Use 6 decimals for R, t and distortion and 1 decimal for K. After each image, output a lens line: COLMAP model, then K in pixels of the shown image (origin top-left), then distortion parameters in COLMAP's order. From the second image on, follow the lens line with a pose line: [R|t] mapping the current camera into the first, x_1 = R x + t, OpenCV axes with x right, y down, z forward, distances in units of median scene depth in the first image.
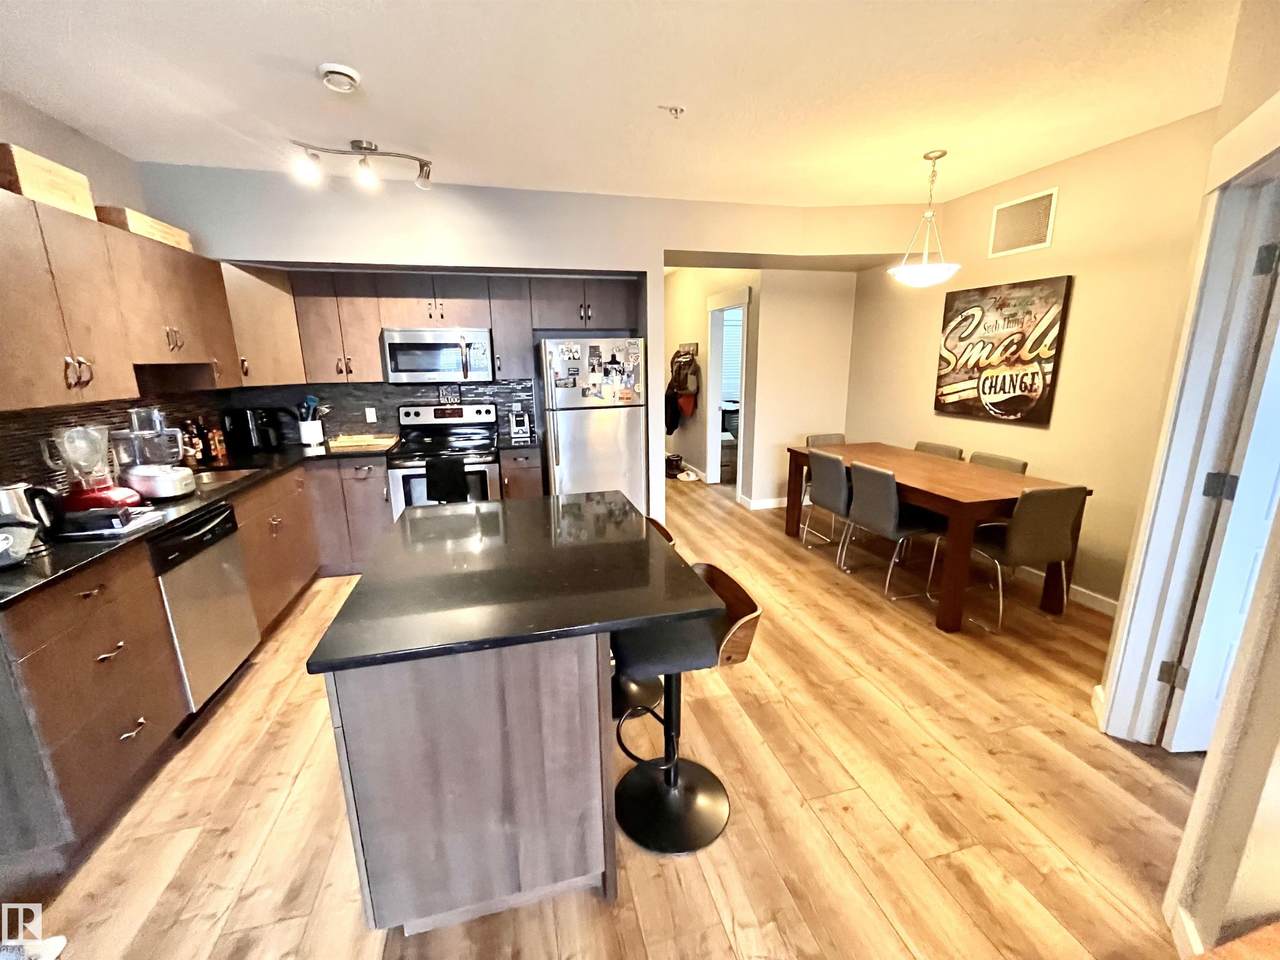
lens RADIAL K [[519.7, 0, 640.0], [0, 519.7, 480.0], [0, 0, 1]] dist [-0.001069, -0.000029]
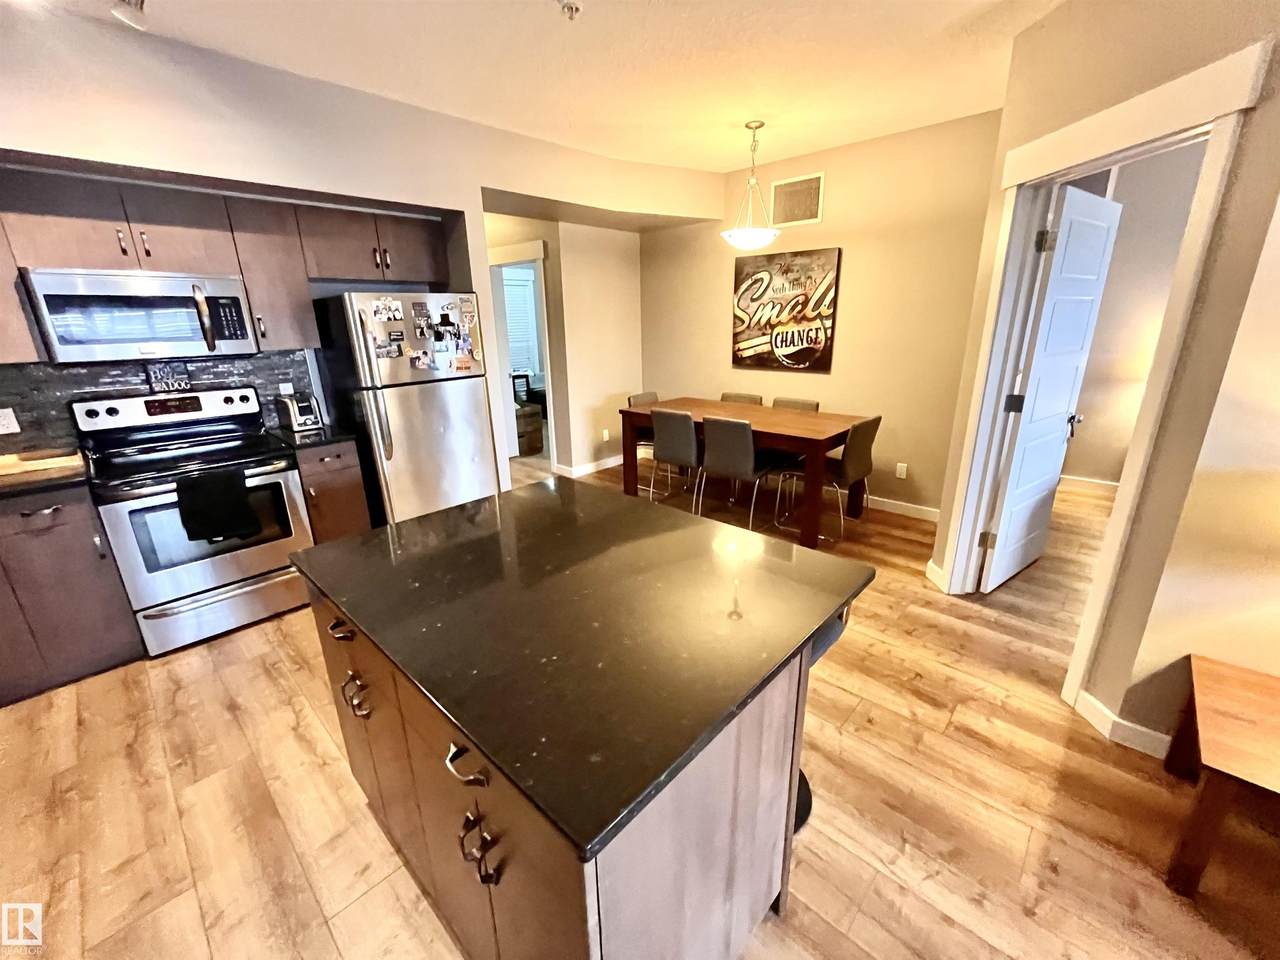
lens RADIAL K [[519.7, 0, 640.0], [0, 519.7, 480.0], [0, 0, 1]] dist [-0.001069, -0.000029]
pose [[0.846068, -0.163134, 0.507500, -0.249301], [0.130391, 0.986436, 0.099707, -0.027867], [-0.516882, -0.018186, 0.855863, 0.149150]]
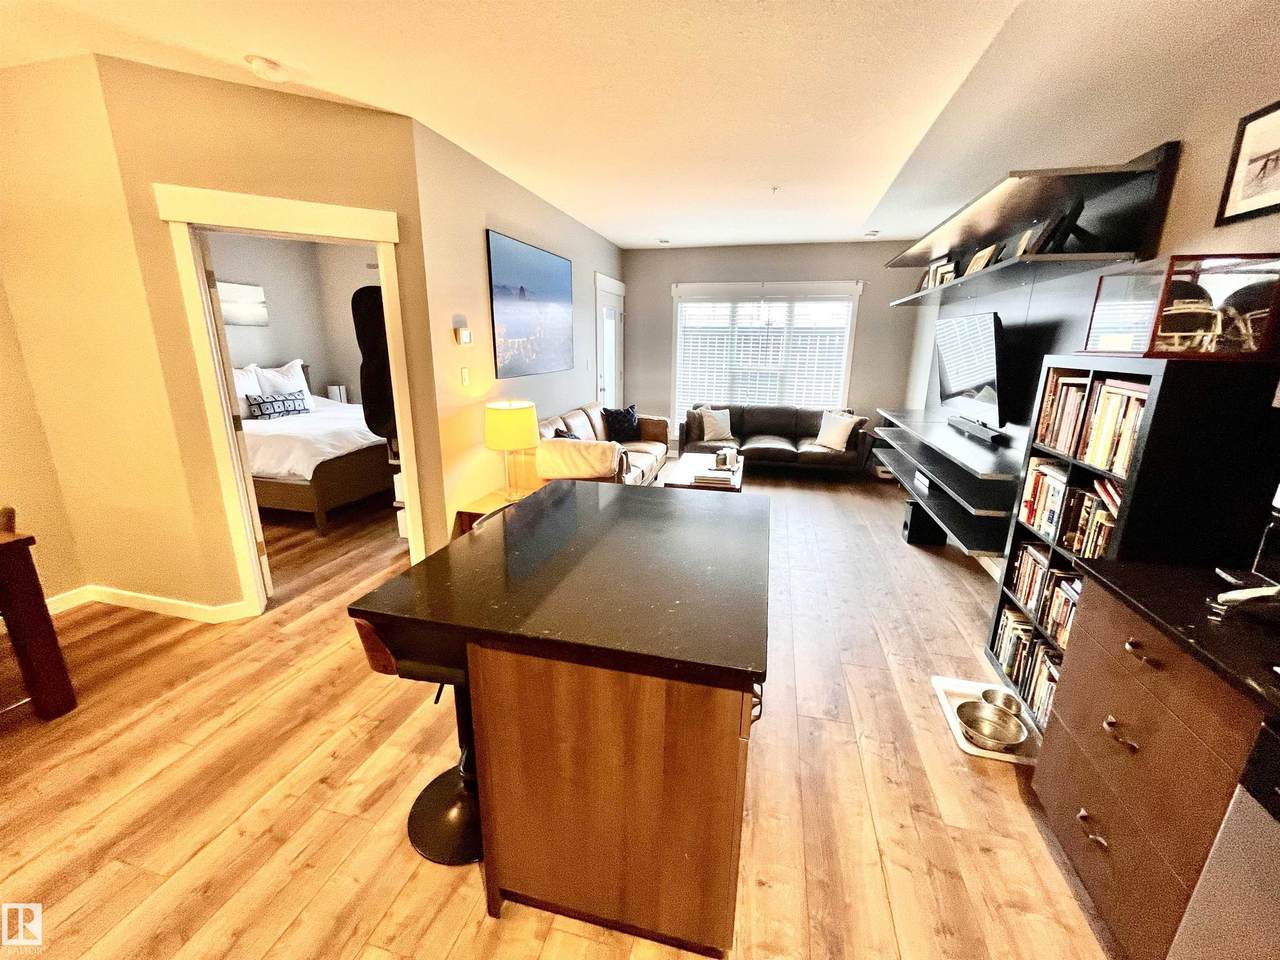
lens RADIAL K [[519.7, 0, 640.0], [0, 519.7, 480.0], [0, 0, 1]] dist [-0.001069, -0.000029]
pose [[-0.876790, -0.118126, 0.466139, -0.344672], [0.109120, 0.895197, 0.432106, -0.186890], [-0.468329, 0.429731, -0.772010, 0.836507]]
